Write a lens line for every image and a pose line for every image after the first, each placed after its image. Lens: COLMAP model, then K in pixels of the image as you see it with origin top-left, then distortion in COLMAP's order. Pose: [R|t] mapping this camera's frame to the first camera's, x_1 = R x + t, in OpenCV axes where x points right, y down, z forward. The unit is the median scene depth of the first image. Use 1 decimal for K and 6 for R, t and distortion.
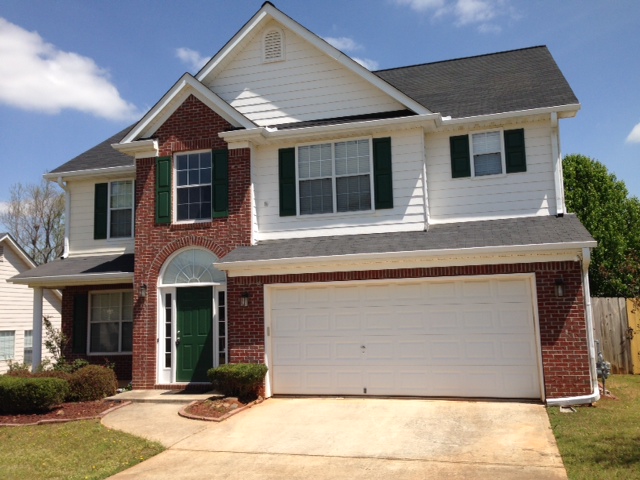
lens RADIAL K [[595.2, 0, 320.0], [0, 595.2, 240.0], [0, 0, 1]] dist [-0.002466, -0.000182]
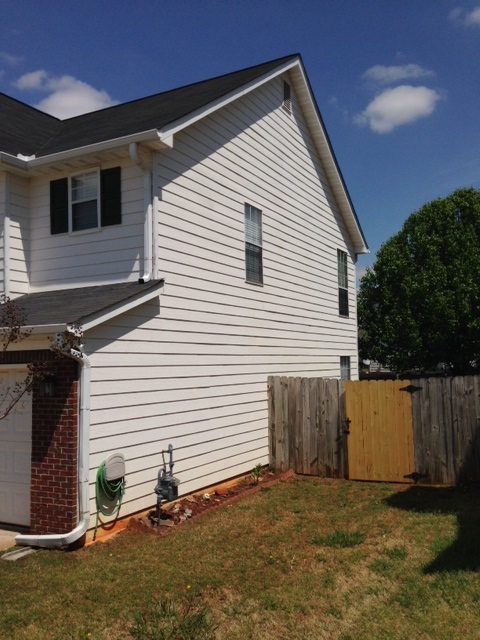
lens RADIAL K [[597.2, 0, 240.0], [0, 597.2, 320.0], [0, 0, 1]] dist [0.083161, 0.001599]
pose [[0.978706, -0.005092, -0.205205, 0.645016], [0.017520, 0.998116, 0.058793, -0.033361], [0.204519, -0.061137, 0.976952, 0.261332]]
